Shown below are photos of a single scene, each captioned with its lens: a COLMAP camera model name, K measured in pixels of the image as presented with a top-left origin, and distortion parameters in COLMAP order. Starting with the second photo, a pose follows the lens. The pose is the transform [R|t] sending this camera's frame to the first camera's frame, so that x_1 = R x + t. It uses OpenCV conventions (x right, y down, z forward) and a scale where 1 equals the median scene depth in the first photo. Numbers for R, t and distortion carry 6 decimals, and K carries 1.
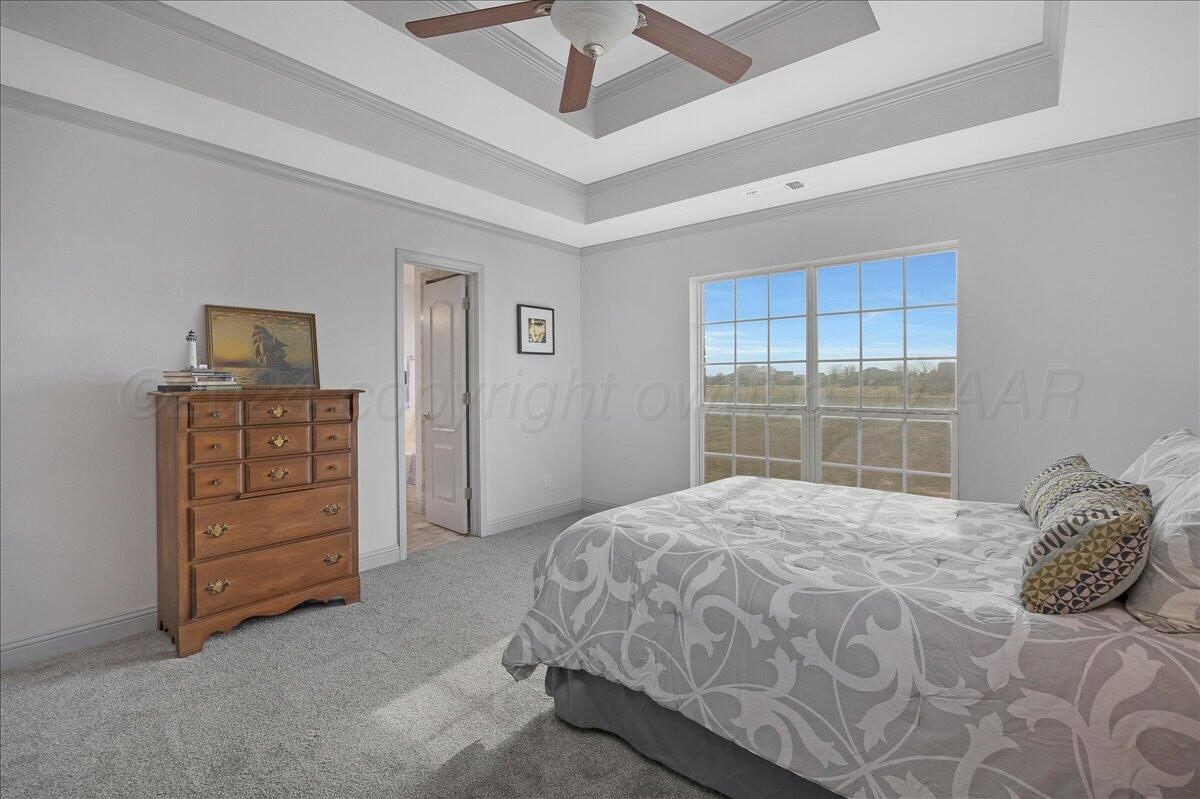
lens RADIAL K [[536.4, 0, 574.9], [0, 536.4, 389.8], [0, 0, 1]] dist [-0.018233, -0.000265]
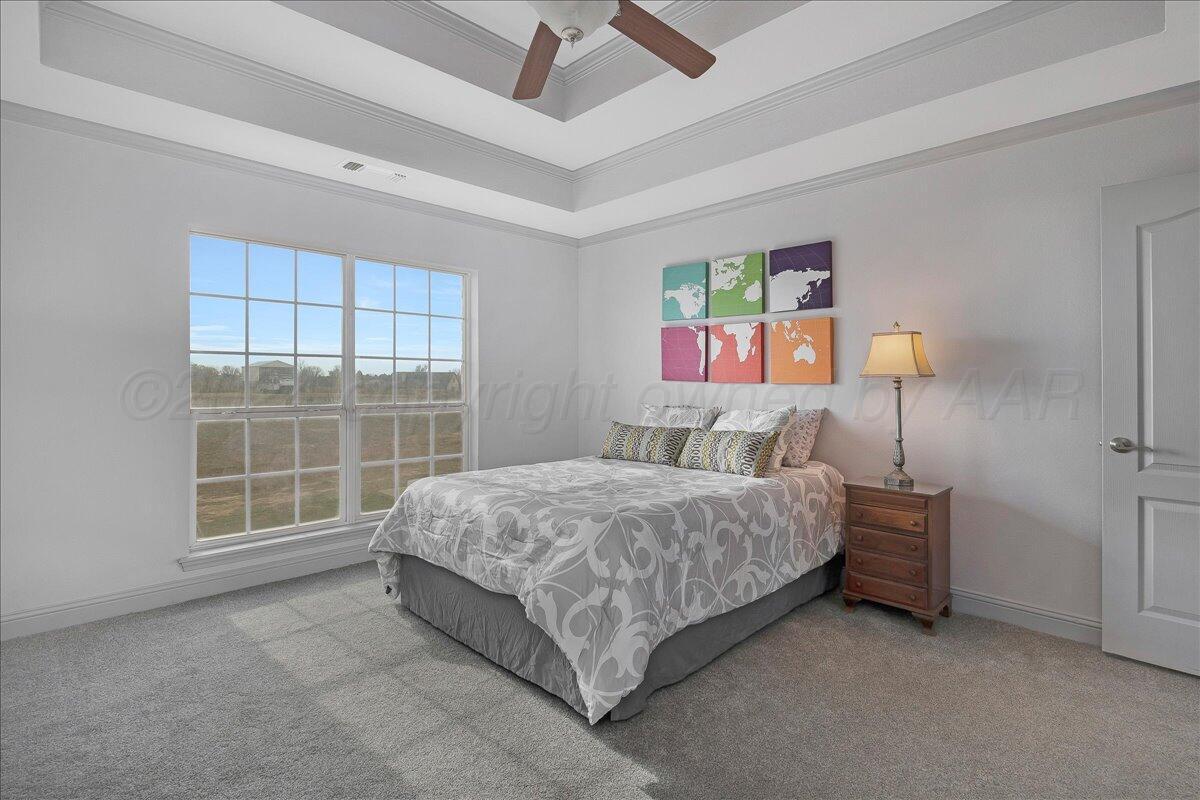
lens RADIAL K [[607.1, 0, 596.2], [0, 607.1, 379.6], [0, 0, 1]] dist [-0.001176, -0.000447]
pose [[0.053272, 0.002770, 0.998576, -1.019606], [0.010198, 0.999942, -0.003318, -0.009293], [-0.998528, 0.010360, 0.053241, 0.875305]]
